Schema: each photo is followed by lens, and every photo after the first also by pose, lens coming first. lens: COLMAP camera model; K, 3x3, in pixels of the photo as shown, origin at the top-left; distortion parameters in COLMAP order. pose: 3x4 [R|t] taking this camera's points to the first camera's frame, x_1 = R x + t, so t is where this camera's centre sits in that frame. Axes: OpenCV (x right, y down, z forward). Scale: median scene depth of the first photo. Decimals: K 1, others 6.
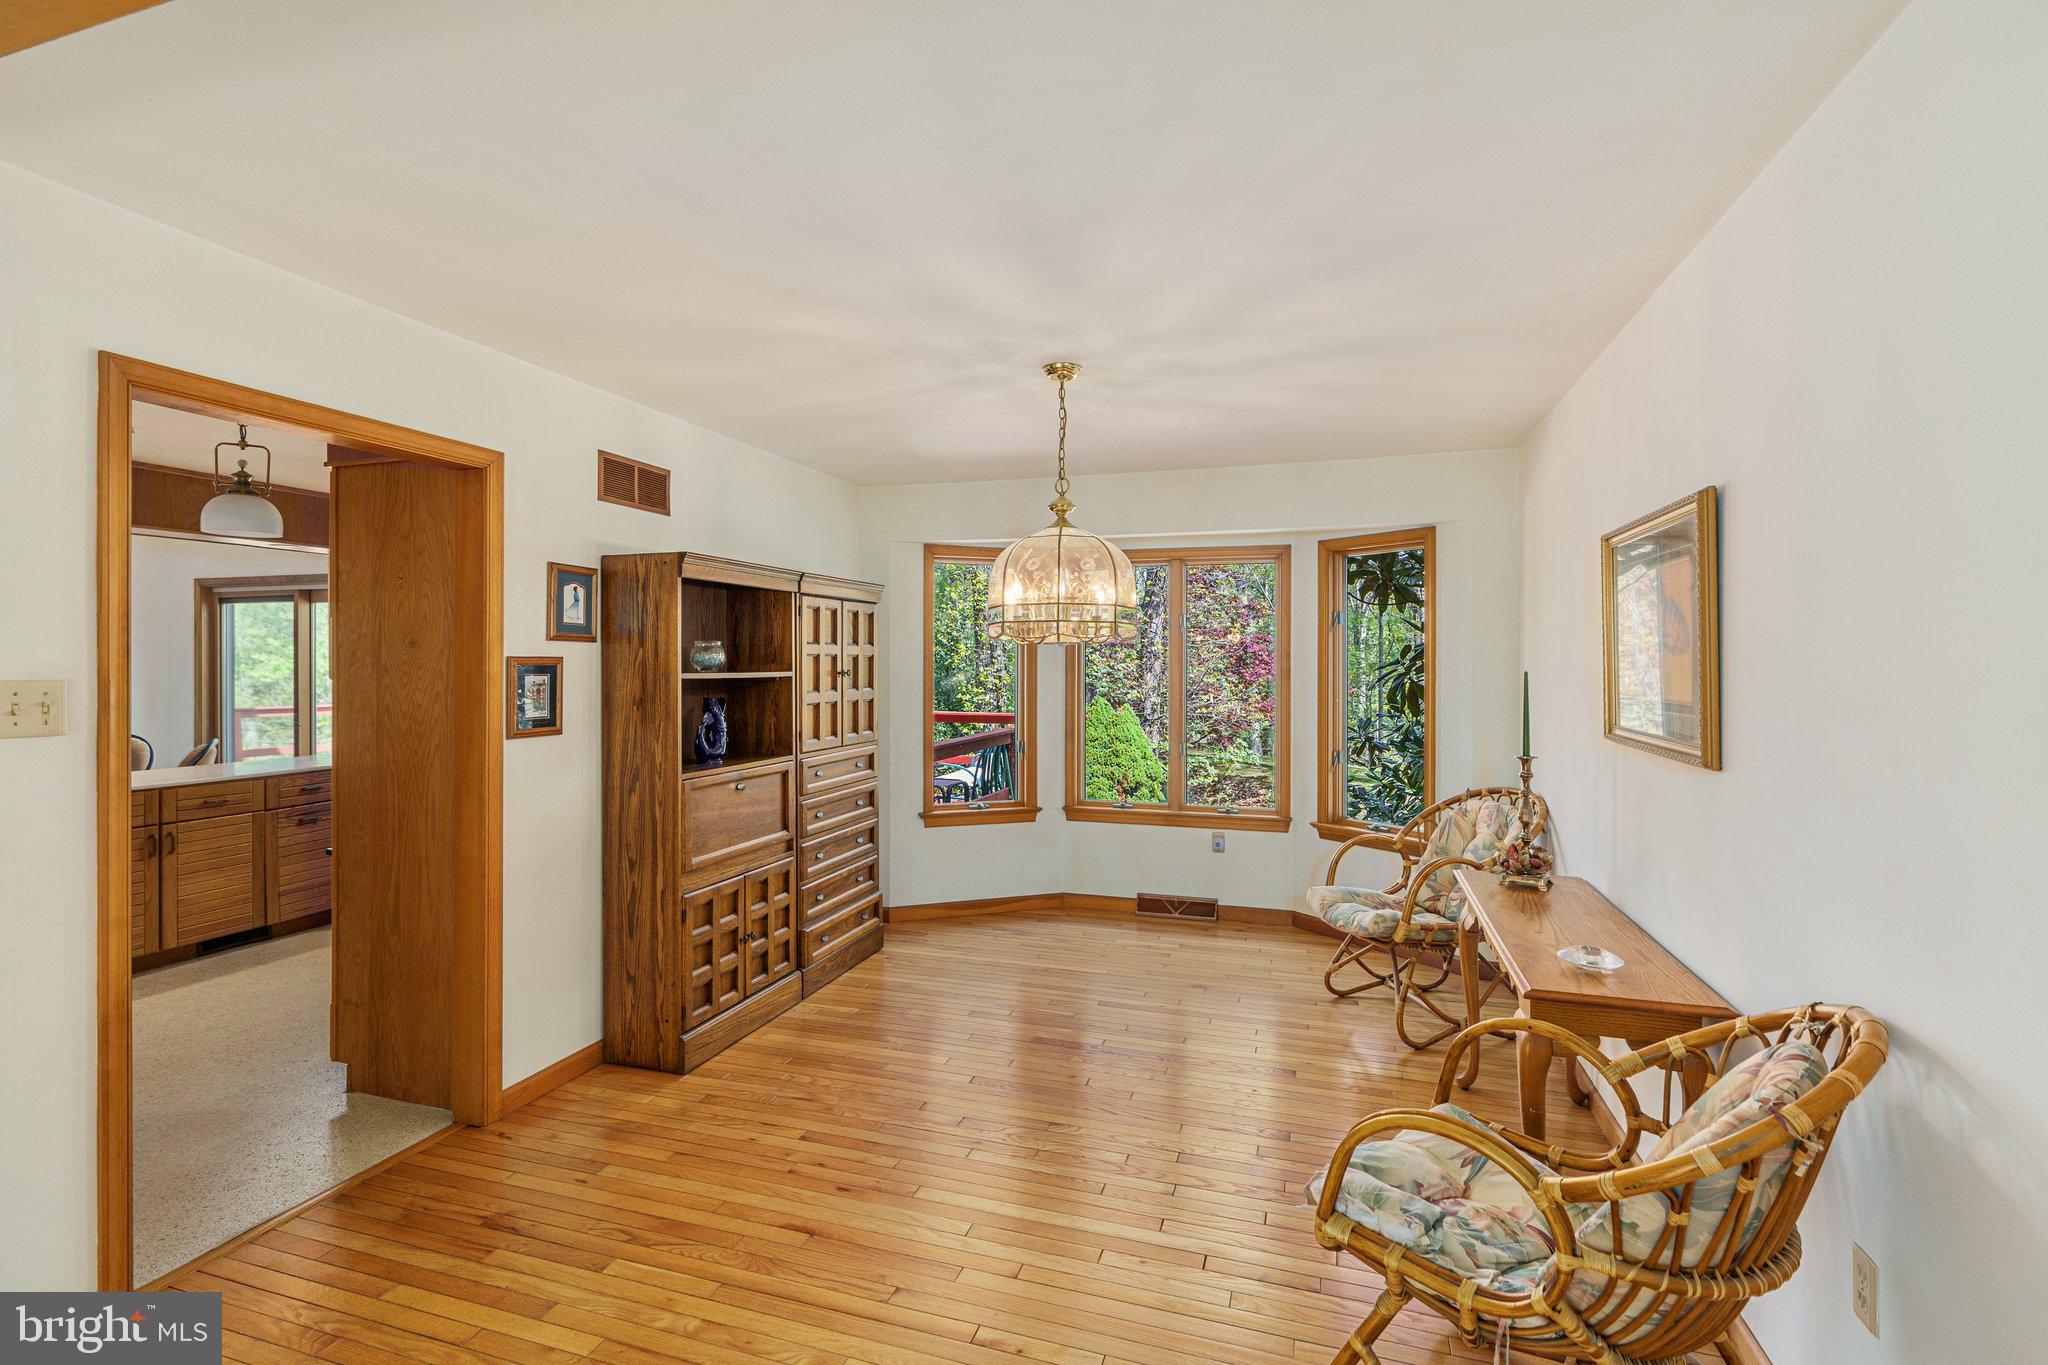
lens RADIAL K [[945.5, 0, 1020.5], [0, 945.5, 646.8], [0, 0, 1]] dist [-0.002476, -0.000759]
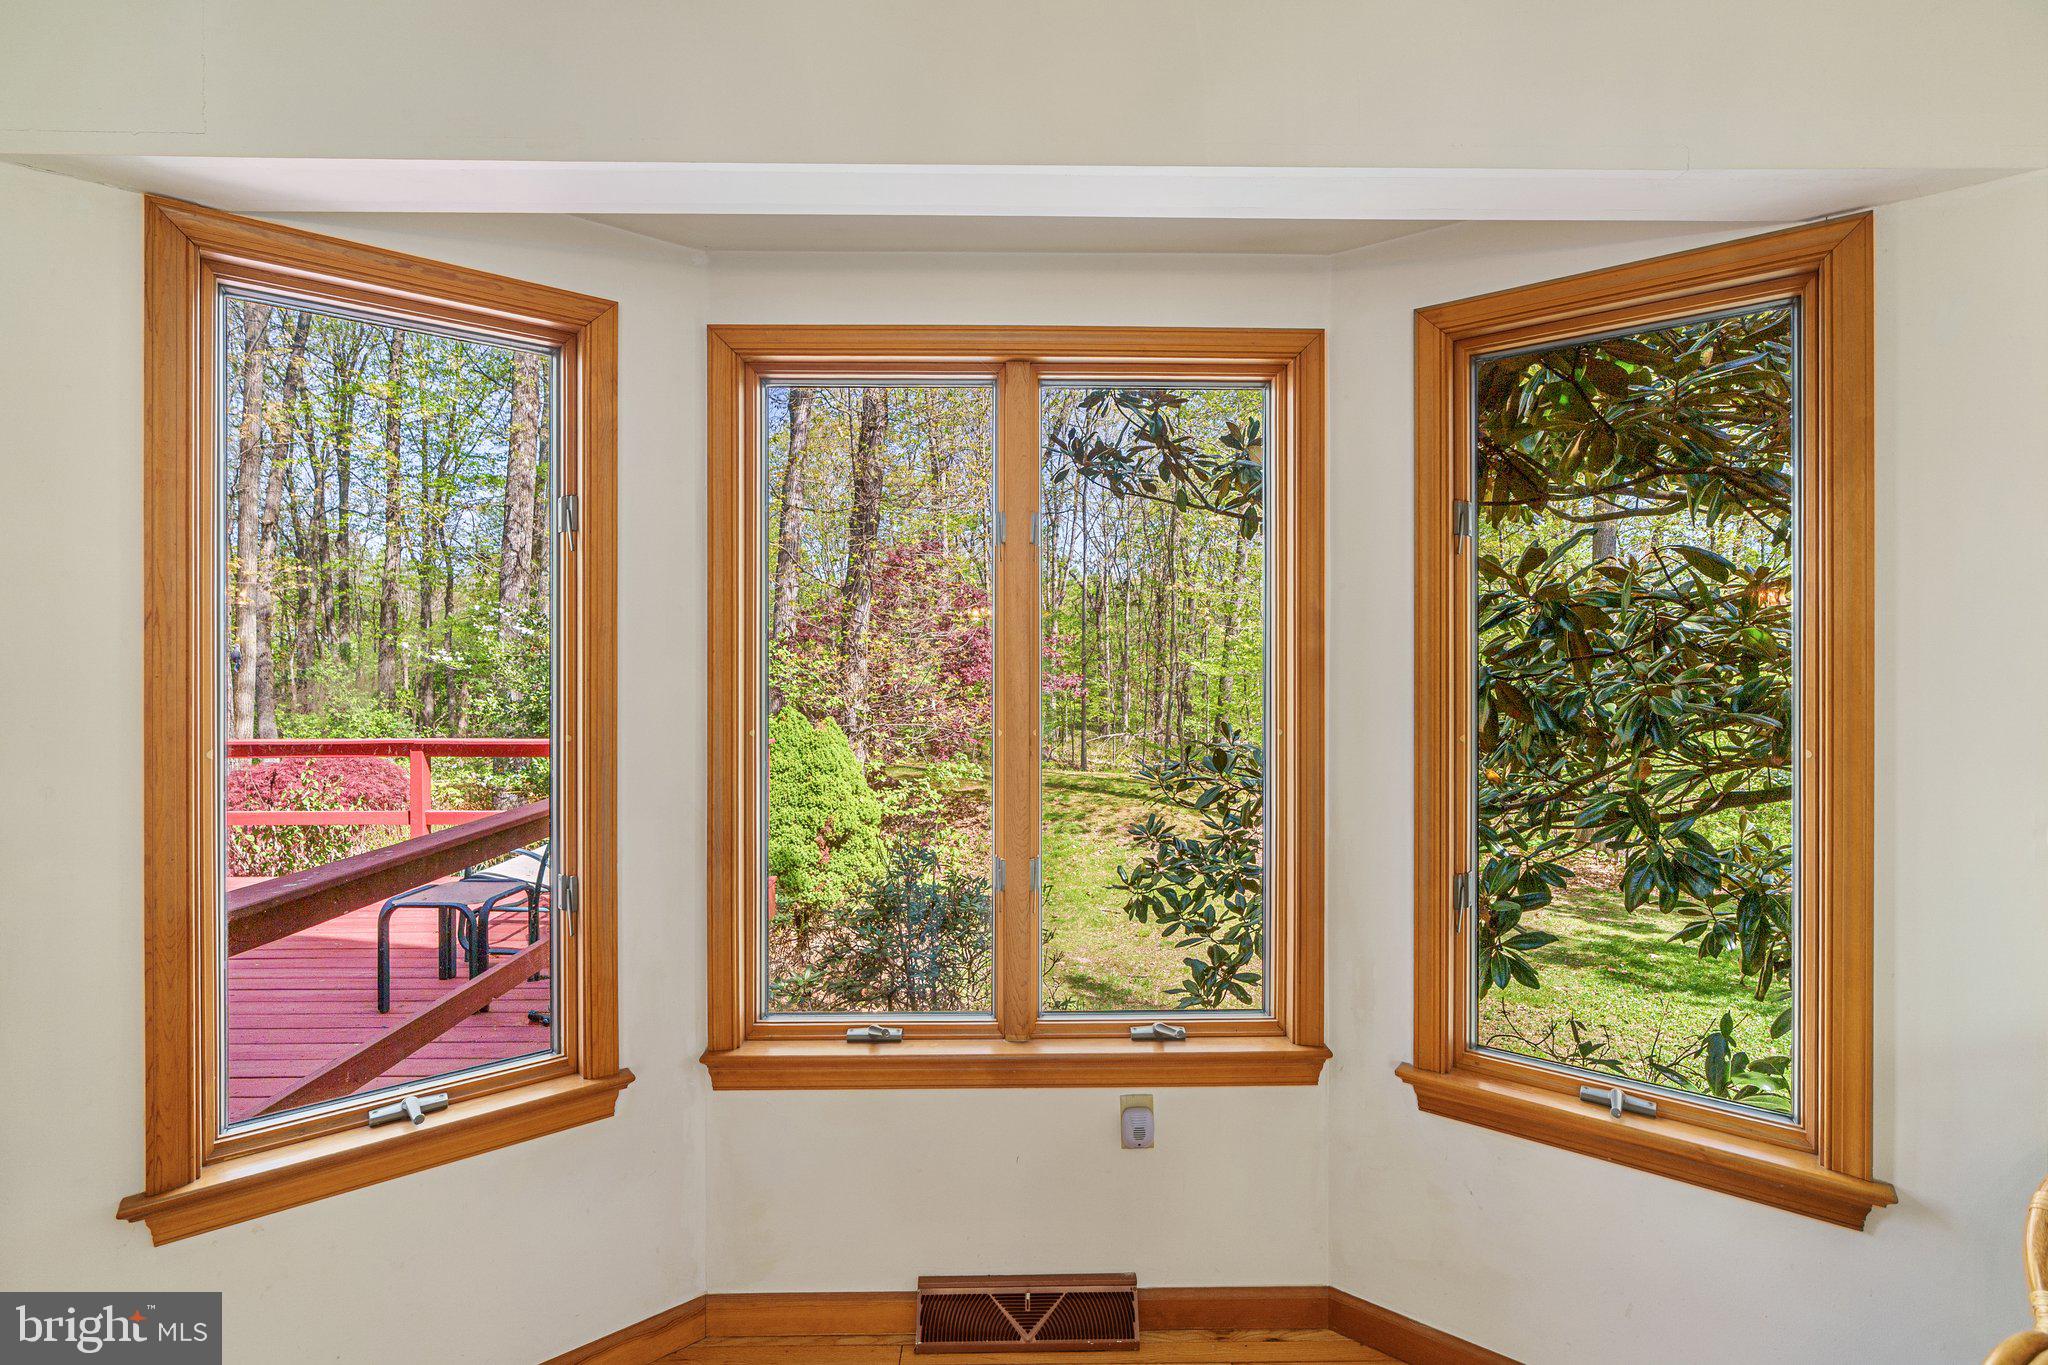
lens RADIAL K [[930.3, 0, 1017.5], [0, 930.3, 689.7], [0, 0, 1]] dist [-0.002097, -0.000267]
pose [[0.946802, -0.005866, 0.321762, 0.022426], [-0.008240, 0.999064, 0.042459, 0.010132], [-0.321710, -0.042851, 0.945868, 0.309880]]
